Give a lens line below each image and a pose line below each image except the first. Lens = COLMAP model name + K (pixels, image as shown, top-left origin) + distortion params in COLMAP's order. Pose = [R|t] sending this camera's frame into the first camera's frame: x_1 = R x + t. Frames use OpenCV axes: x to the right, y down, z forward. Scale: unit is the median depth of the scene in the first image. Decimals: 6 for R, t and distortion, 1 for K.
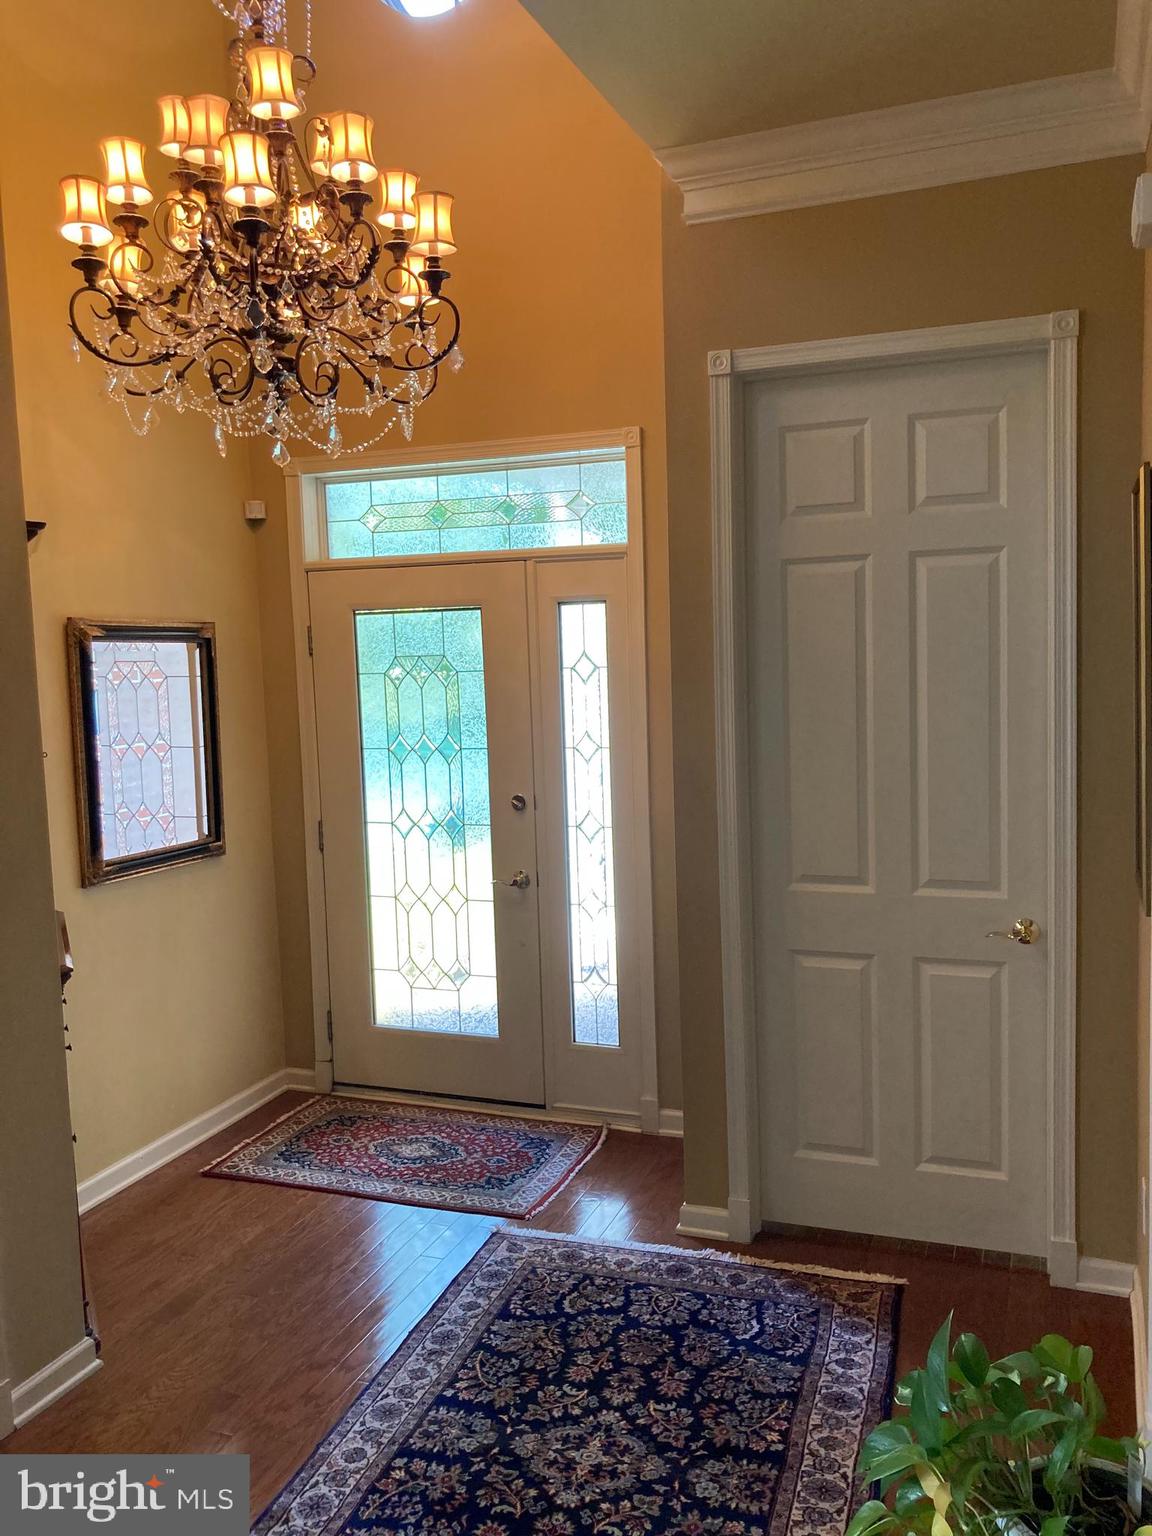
lens RADIAL K [[1262.2, 0, 577.6], [0, 1262.2, 770.4], [0, 0, 1]] dist [0.029318, 0.001174]
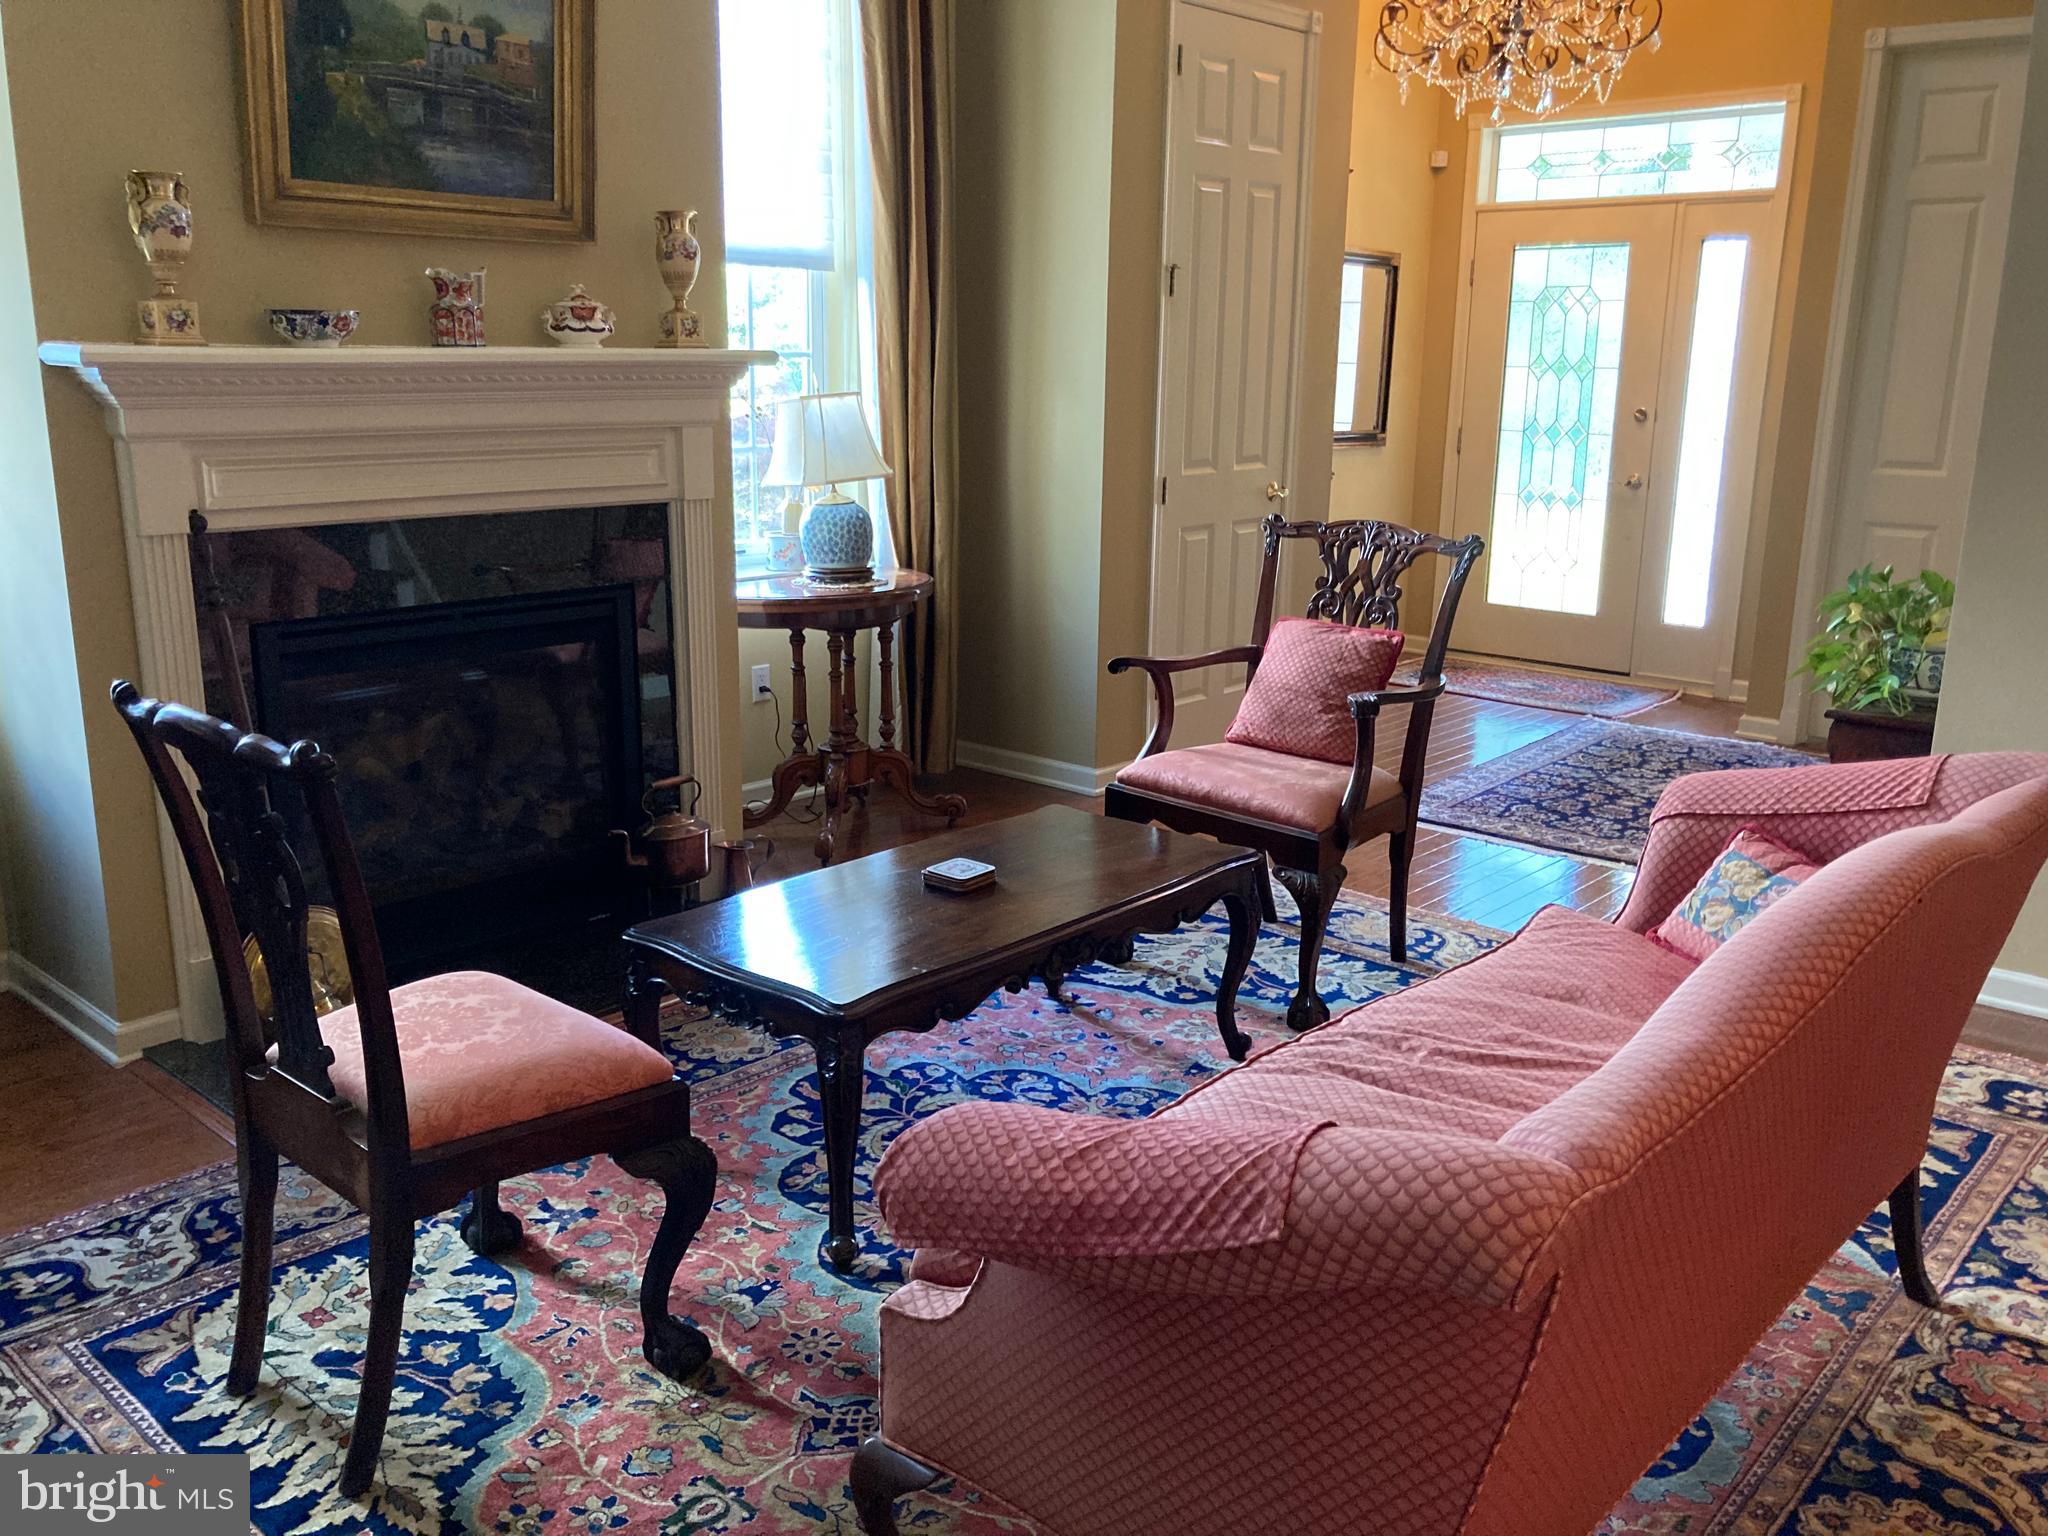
lens RADIAL K [[1682.9, 0, 1014.5], [0, 1682.9, 756.0], [0, 0, 1]] dist [0.029318, 0.001174]
pose [[0.933005, 0.126482, -0.336905, -0.020110], [-0.078078, 0.985046, 0.153584, 0.144653], [0.351292, -0.116990, 0.928928, -0.736675]]
